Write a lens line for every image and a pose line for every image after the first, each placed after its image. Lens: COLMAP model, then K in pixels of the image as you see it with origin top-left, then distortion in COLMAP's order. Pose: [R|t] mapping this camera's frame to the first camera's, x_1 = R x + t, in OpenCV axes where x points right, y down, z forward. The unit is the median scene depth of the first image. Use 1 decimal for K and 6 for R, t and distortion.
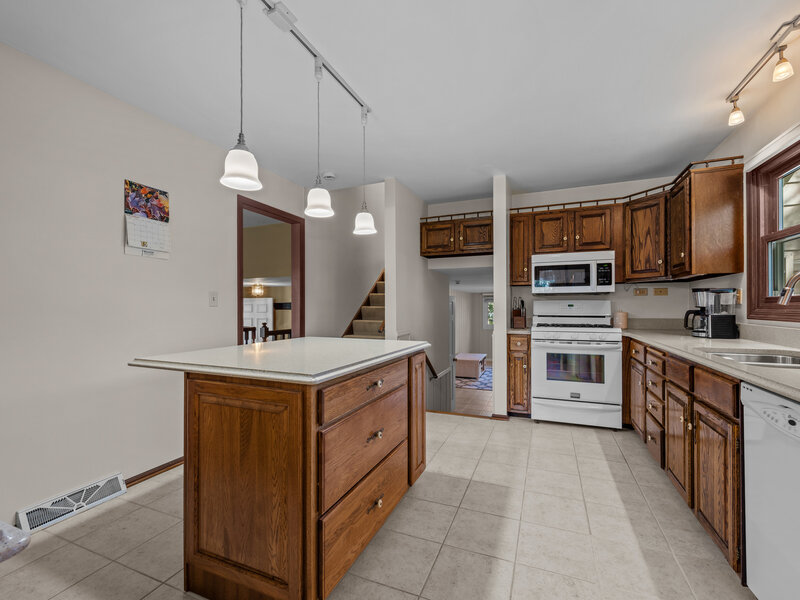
lens RADIAL K [[355.1, 0, 403.3], [0, 355.1, 303.1], [0, 0, 1]] dist [0.000085, 0.000329]
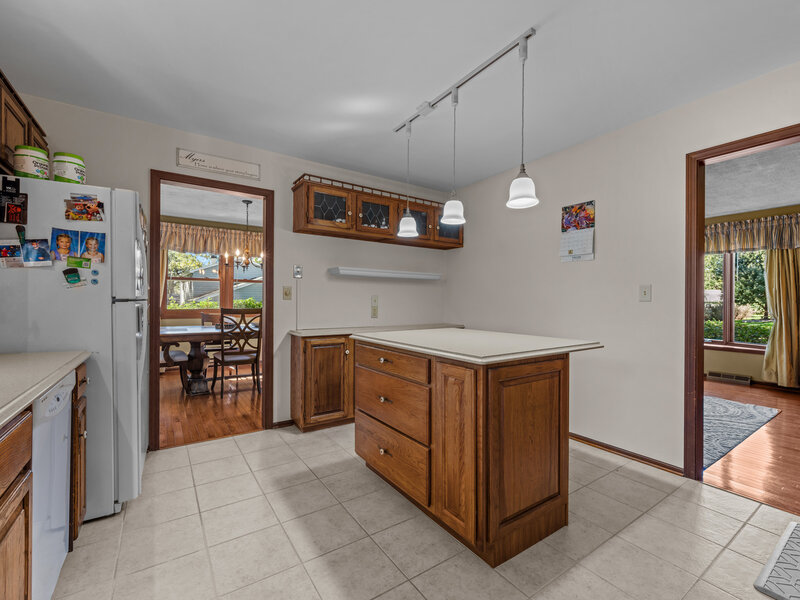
lens RADIAL K [[355.1, 0, 402.2], [0, 355.1, 298.7], [0, 0, 1]] dist [0.000085, 0.000329]
pose [[-0.545956, -0.002719, -0.837810, 0.677811], [0.001166, 0.999991, -0.004005, 0.005476], [0.837813, -0.003163, -0.545948, 1.216961]]
